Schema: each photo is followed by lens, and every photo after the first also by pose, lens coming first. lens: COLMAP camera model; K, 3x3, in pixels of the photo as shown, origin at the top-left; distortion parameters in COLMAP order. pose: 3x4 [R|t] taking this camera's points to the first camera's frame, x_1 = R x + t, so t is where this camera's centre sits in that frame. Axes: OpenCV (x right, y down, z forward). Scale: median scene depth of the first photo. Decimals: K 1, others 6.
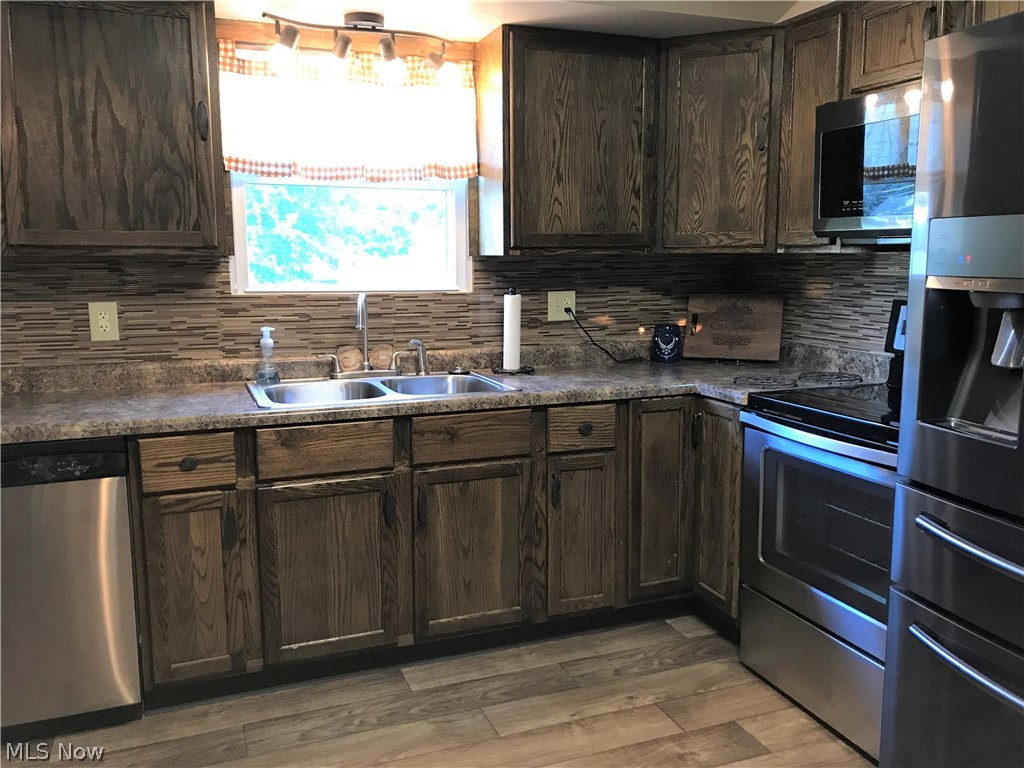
lens RADIAL K [[844.1, 0, 513.1], [0, 844.1, 376.0], [0, 0, 1]] dist [0.074313, -0.099244]
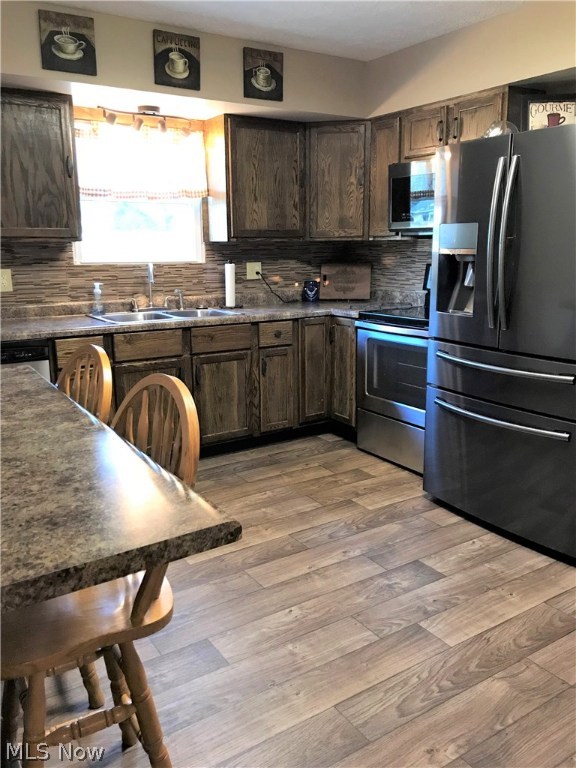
lens RADIAL K [[633.1, 0, 286.2], [0, 633.1, 380.2], [0, 0, 1]] dist [0.074313, -0.099244]
pose [[0.978984, -0.046940, 0.198459, -0.177722], [0.033459, 0.996933, 0.070748, 0.064205], [-0.201171, -0.062621, 0.977552, -0.395997]]
